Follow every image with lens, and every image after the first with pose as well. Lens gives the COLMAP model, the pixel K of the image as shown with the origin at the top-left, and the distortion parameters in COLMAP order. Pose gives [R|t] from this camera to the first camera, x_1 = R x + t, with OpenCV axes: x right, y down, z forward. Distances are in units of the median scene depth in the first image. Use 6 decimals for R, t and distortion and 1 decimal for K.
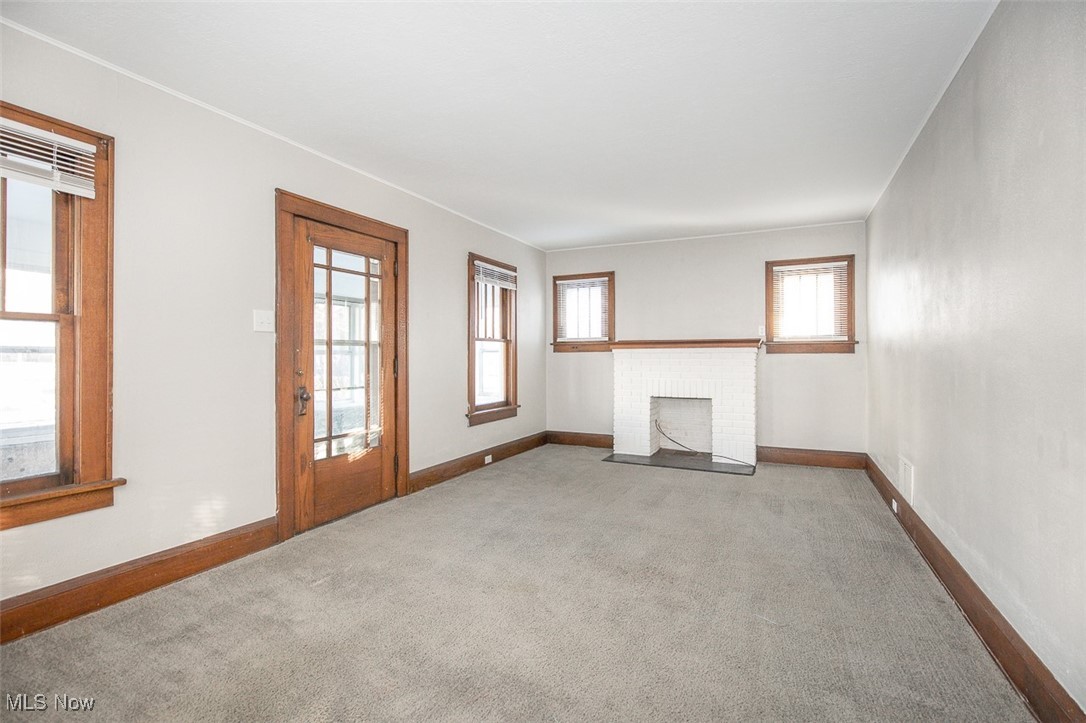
lens RADIAL K [[506.7, 0, 584.2], [0, 506.7, 355.9], [0, 0, 1]] dist [-0.002165, 0.000019]
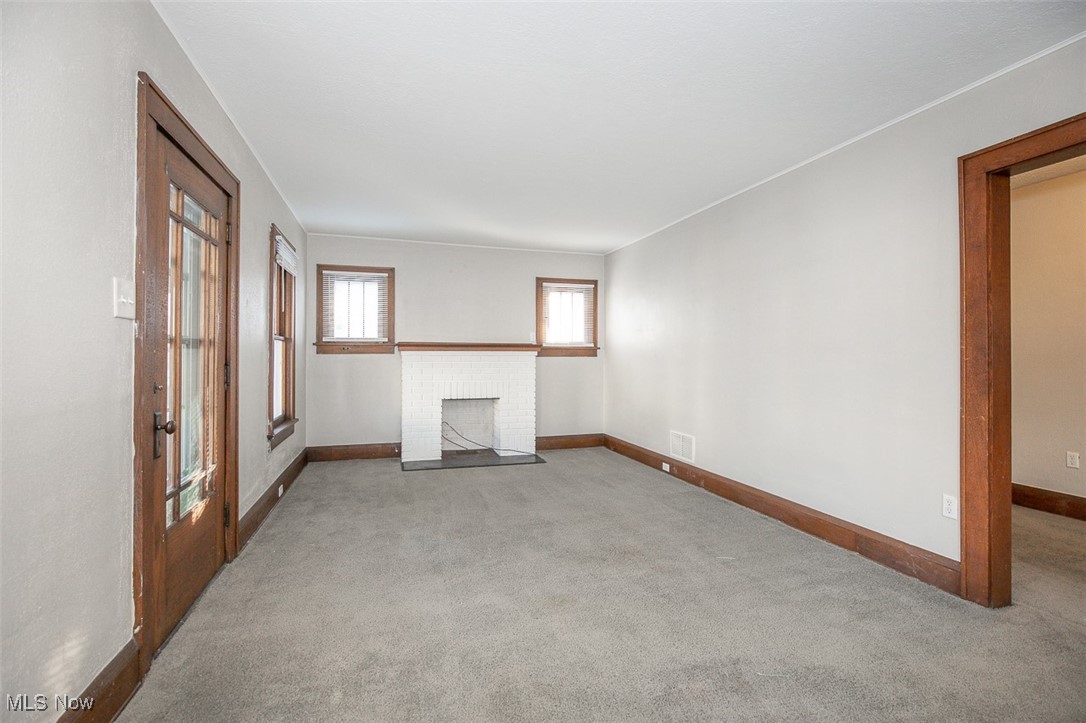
lens RADIAL K [[486.4, 0, 551.0], [0, 486.4, 351.9], [0, 0, 1]] dist [-0.003347, 0.000209]
pose [[0.739417, 0.010422, 0.673167, -0.370476], [-0.003992, 0.999930, -0.011097, -0.003302], [-0.673235, 0.005519, 0.739408, 0.156935]]
